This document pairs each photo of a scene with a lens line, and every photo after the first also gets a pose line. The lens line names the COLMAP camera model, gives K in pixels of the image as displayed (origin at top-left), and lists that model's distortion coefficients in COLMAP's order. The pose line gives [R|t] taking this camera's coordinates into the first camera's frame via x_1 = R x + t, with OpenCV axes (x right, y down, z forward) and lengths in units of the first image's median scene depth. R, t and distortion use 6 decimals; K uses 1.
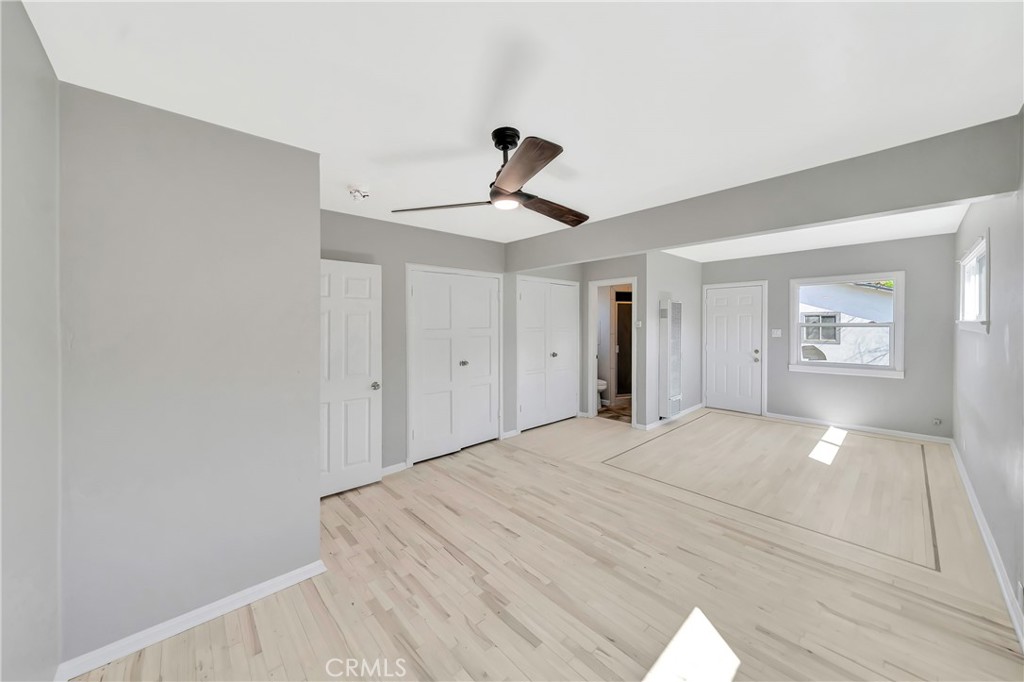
lens RADIAL K [[365.9, 0, 510.4], [0, 365.9, 320.9], [0, 0, 1]] dist [-0.004220, 0.000480]
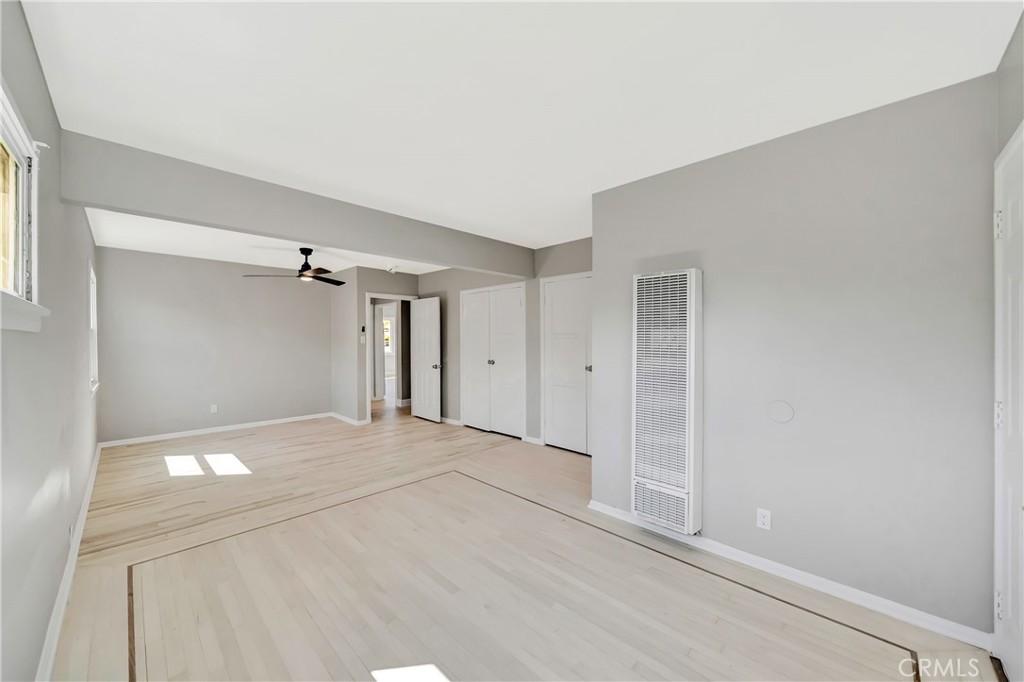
lens RADIAL K [[365.9, 0, 512.5], [0, 365.9, 341.6], [0, 0, 1]] dist [-0.004220, 0.000480]
pose [[0.075348, 0.013075, -0.997072, 1.325259], [0.005714, 0.999892, 0.013544, 0.033469], [0.997141, -0.006718, 0.075265, 1.167673]]
